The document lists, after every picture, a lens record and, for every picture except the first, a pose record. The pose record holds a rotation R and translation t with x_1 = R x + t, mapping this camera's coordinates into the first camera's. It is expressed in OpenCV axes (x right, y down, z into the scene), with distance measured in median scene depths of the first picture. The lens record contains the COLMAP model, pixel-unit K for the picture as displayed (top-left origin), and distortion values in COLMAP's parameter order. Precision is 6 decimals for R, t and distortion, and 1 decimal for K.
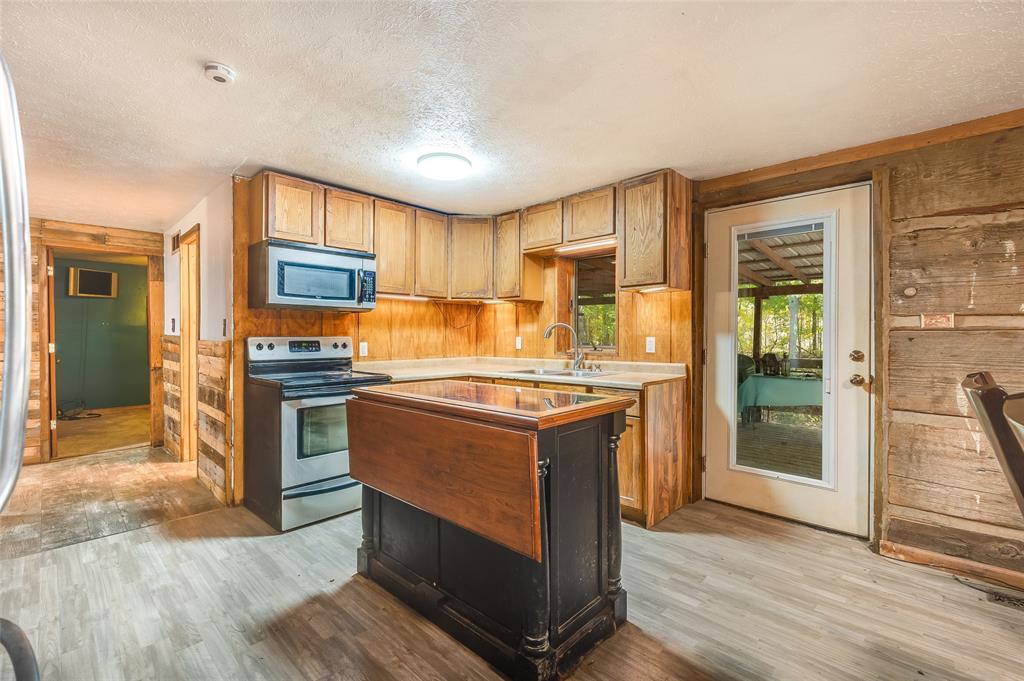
lens RADIAL K [[463.6, 0, 512.0], [0, 463.6, 340.5], [0, 0, 1]] dist [-0.001276, -0.000170]
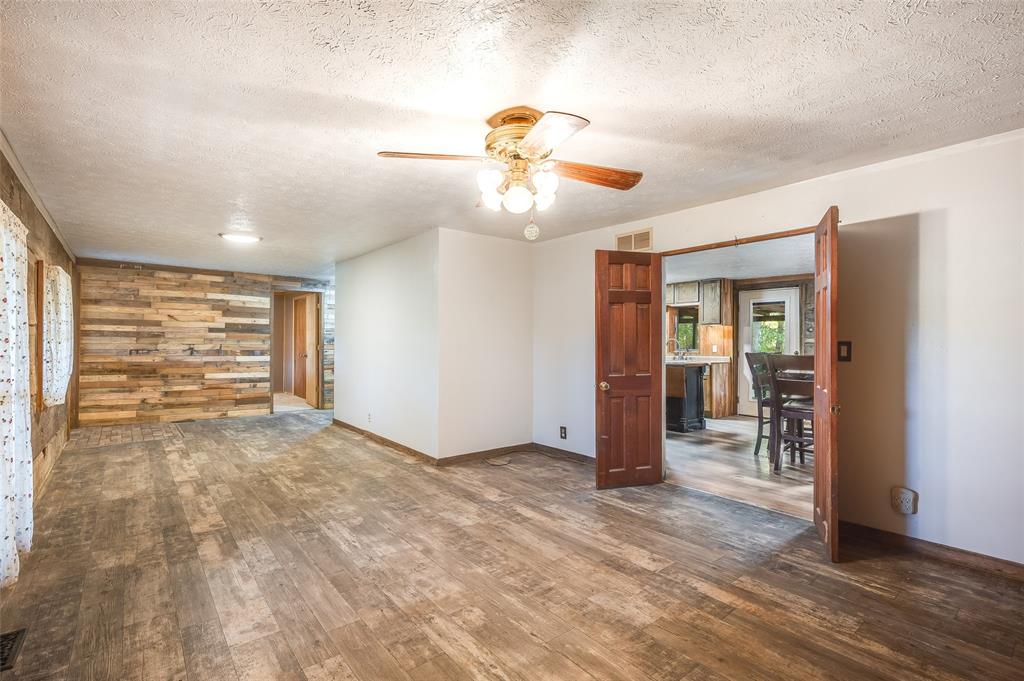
lens RADIAL K [[463.6, 0, 512.0], [0, 463.6, 340.5], [0, 0, 1]] dist [-0.001276, -0.000170]
pose [[0.991193, 0.003282, -0.132385, -0.423535], [-0.005051, 0.999902, -0.013033, 0.003802], [0.132329, 0.013587, 0.991113, -1.517820]]
